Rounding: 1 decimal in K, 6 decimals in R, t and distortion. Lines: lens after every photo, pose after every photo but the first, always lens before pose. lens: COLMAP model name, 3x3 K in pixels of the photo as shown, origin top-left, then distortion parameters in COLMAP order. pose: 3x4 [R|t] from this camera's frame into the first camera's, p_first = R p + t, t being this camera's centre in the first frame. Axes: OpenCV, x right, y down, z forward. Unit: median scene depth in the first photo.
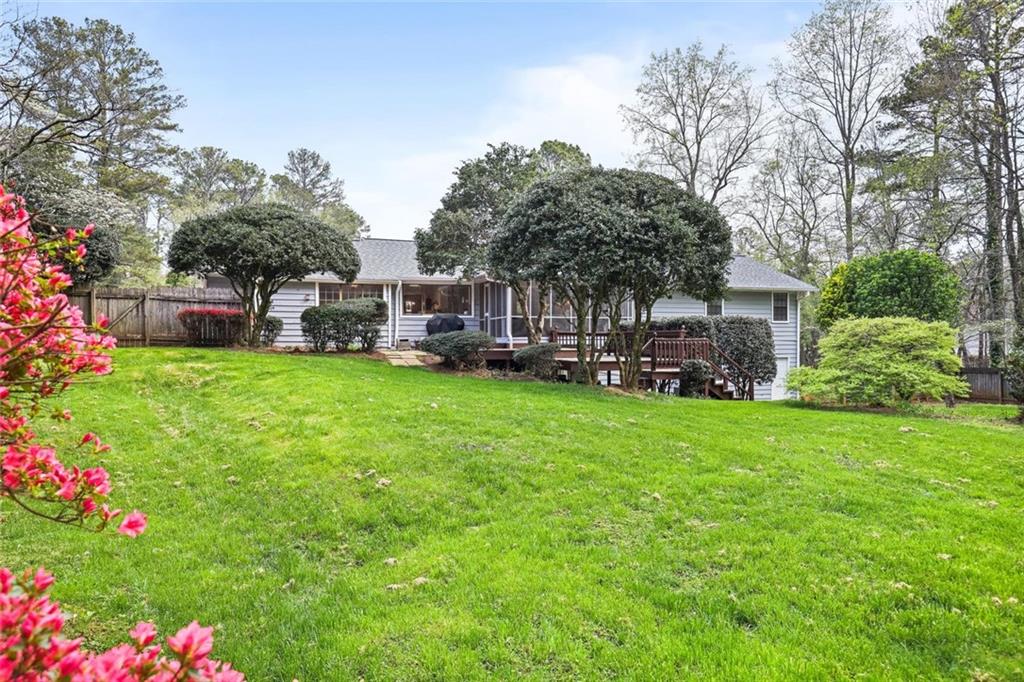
lens RADIAL K [[672.2, 0, 511.6], [0, 672.2, 341.5], [0, 0, 1]] dist [0.002837, 0.003274]
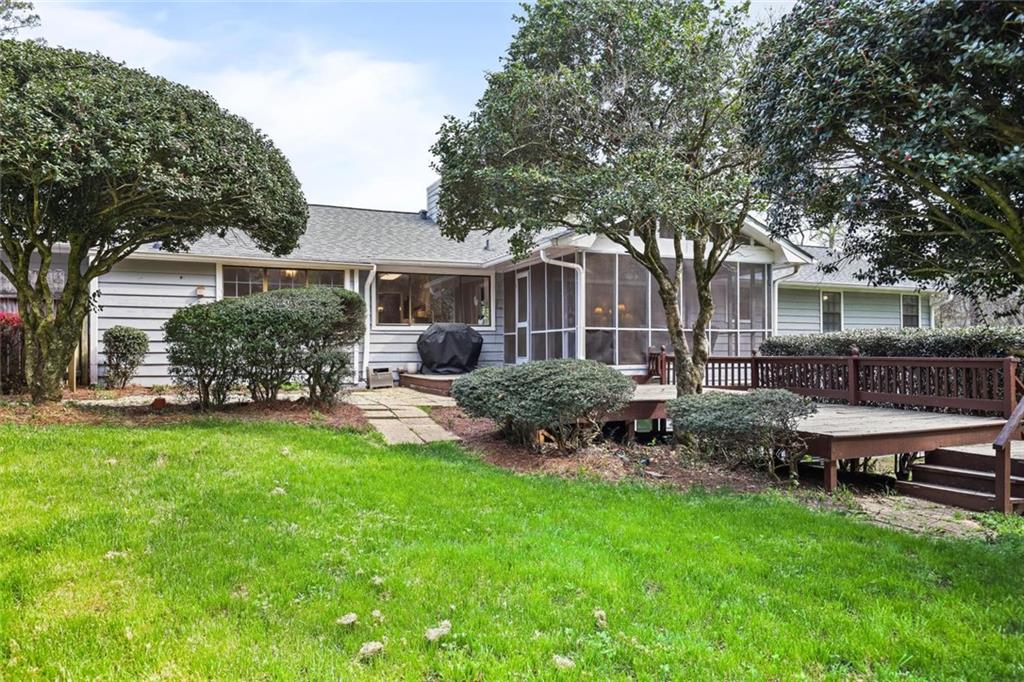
lens RADIAL K [[672.2, 0, 512.5], [0, 672.2, 341.3], [0, 0, 1]] dist [0.002837, 0.003274]
pose [[0.995496, -0.000513, 0.094798, -0.125479], [0.002214, 0.999839, -0.017833, -0.019043], [-0.094773, 0.017962, 0.995337, 0.519292]]
